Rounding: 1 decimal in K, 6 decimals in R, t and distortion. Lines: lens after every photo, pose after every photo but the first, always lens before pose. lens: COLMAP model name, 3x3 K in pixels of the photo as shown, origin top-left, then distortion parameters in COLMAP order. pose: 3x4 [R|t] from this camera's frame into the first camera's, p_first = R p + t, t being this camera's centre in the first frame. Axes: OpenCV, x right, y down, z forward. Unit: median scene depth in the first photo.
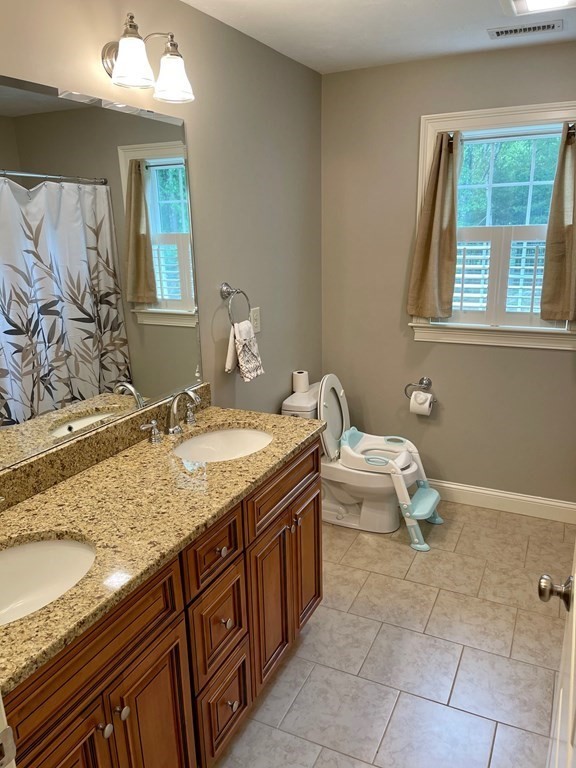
lens RADIAL K [[583.6, 0, 288.0], [0, 583.6, 384.0], [0, 0, 1]] dist [0.031146, 0.003362]
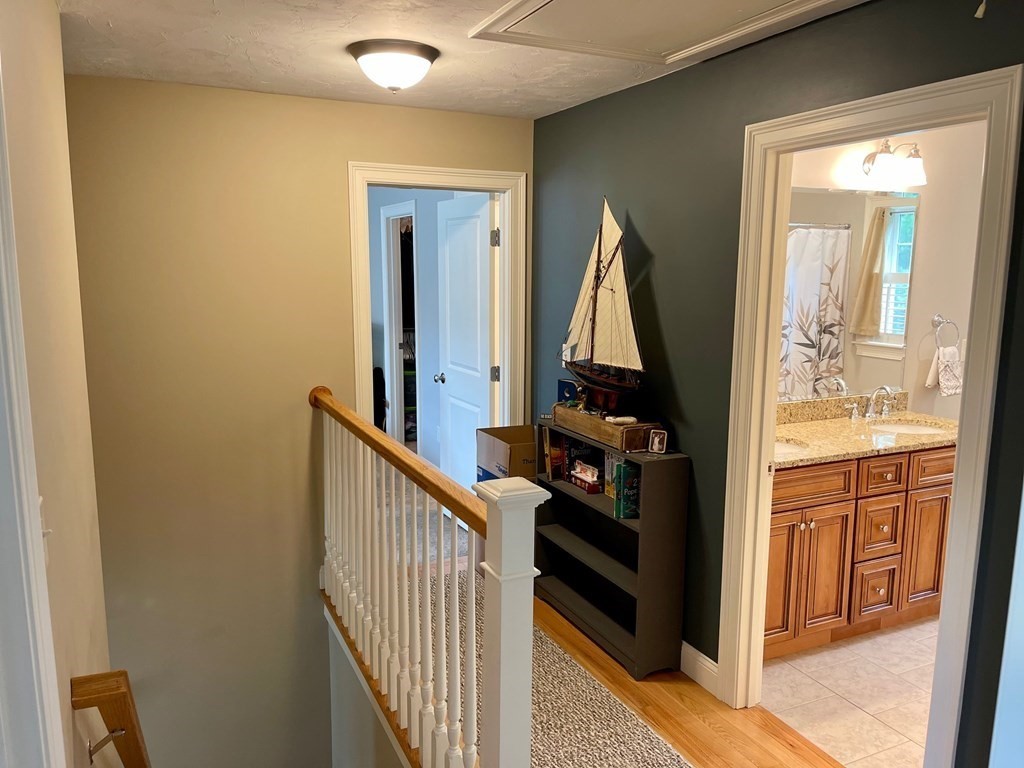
lens RADIAL K [[778.2, 0, 512.0], [0, 778.2, 384.0], [0, 0, 1]] dist [0.031146, 0.003362]
pose [[0.778170, 0.126785, -0.615123, 0.148019], [-0.190532, 0.980912, -0.038857, 0.131456], [0.598455, 0.147438, 0.787473, -0.520405]]
